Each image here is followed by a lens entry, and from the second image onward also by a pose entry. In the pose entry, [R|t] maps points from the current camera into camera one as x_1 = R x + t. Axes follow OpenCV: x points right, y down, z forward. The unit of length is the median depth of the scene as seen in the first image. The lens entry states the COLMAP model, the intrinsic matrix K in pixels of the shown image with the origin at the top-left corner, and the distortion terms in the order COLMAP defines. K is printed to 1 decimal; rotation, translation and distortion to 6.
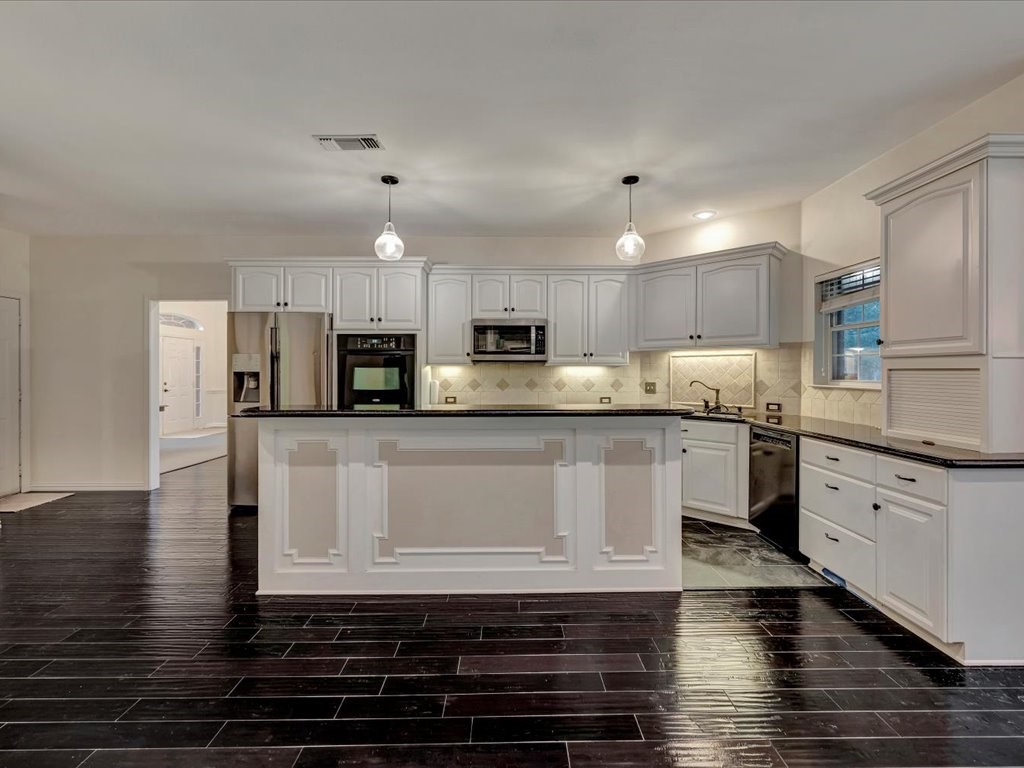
lens RADIAL K [[458.7, 0, 512.3], [0, 458.7, 371.7], [0, 0, 1]] dist [0.002333, 0.000230]
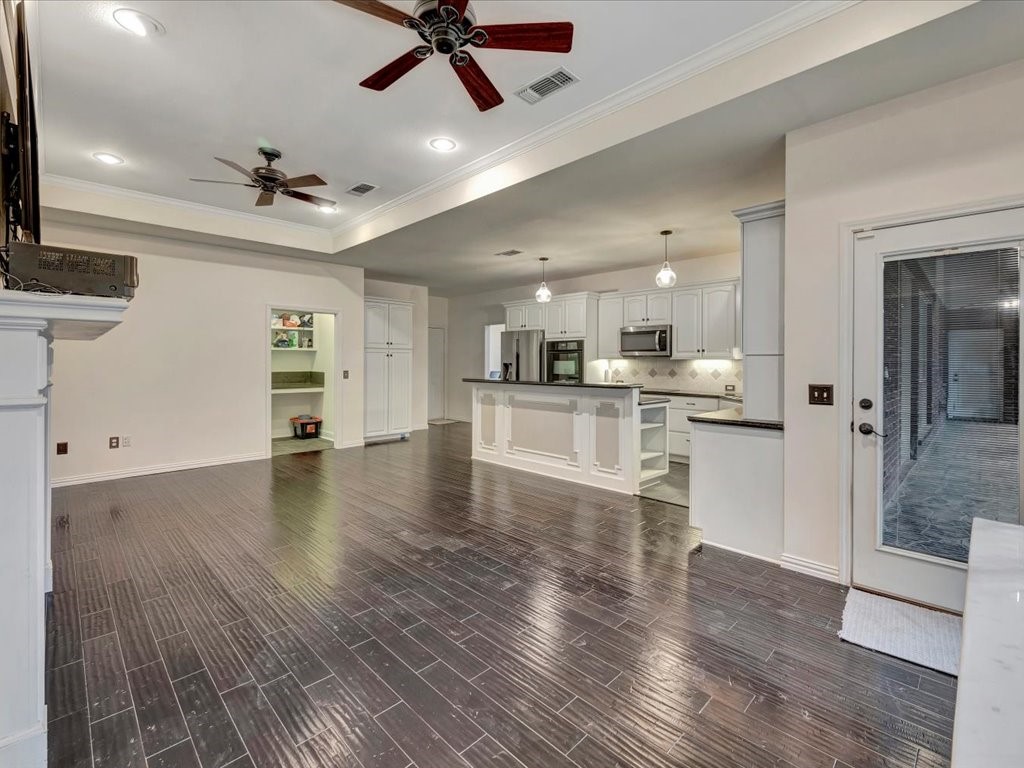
lens RADIAL K [[461.8, 0, 511.2], [0, 461.8, 362.6], [0, 0, 1]] dist [0.000344, 0.000153]
pose [[0.690992, 0.003076, -0.722856, 0.812138], [-0.004047, 0.999992, 0.000387, -0.002221], [0.722851, 0.002658, 0.690999, -0.306949]]
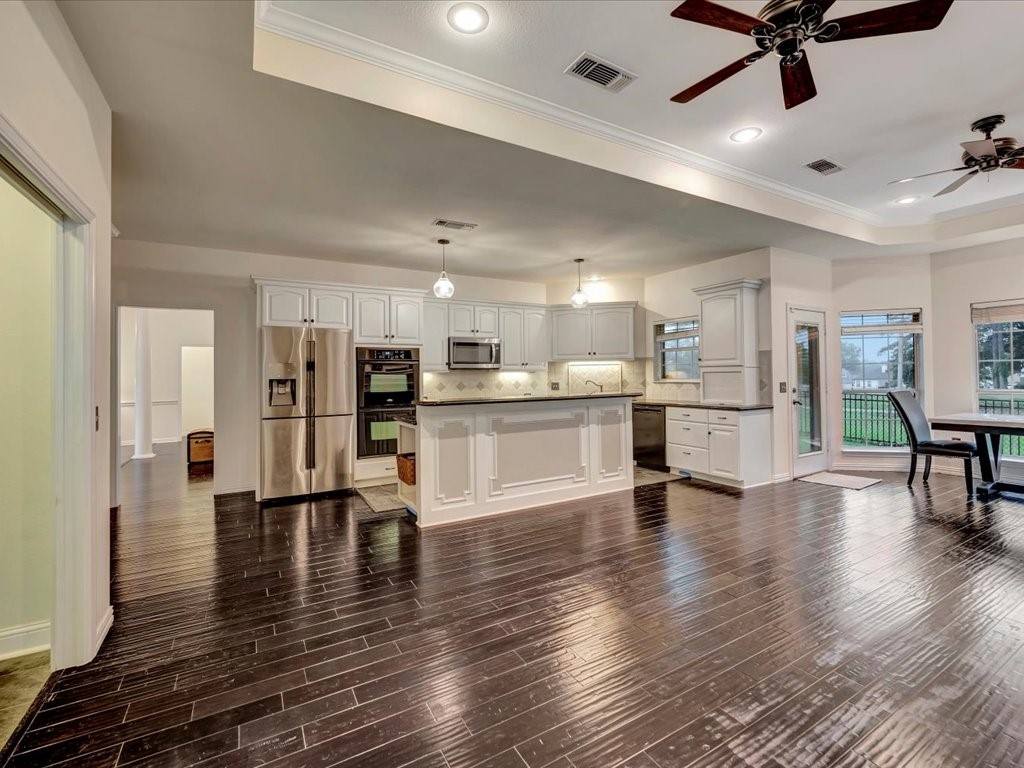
lens RADIAL K [[463.4, 0, 514.6], [0, 463.4, 373.9], [0, 0, 1]] dist [-0.000419, -0.000034]
pose [[0.869901, -0.009389, 0.493138, -0.648940], [0.013428, 0.999899, -0.004648, 0.000576], [-0.493044, 0.010665, 0.869939, -0.287756]]
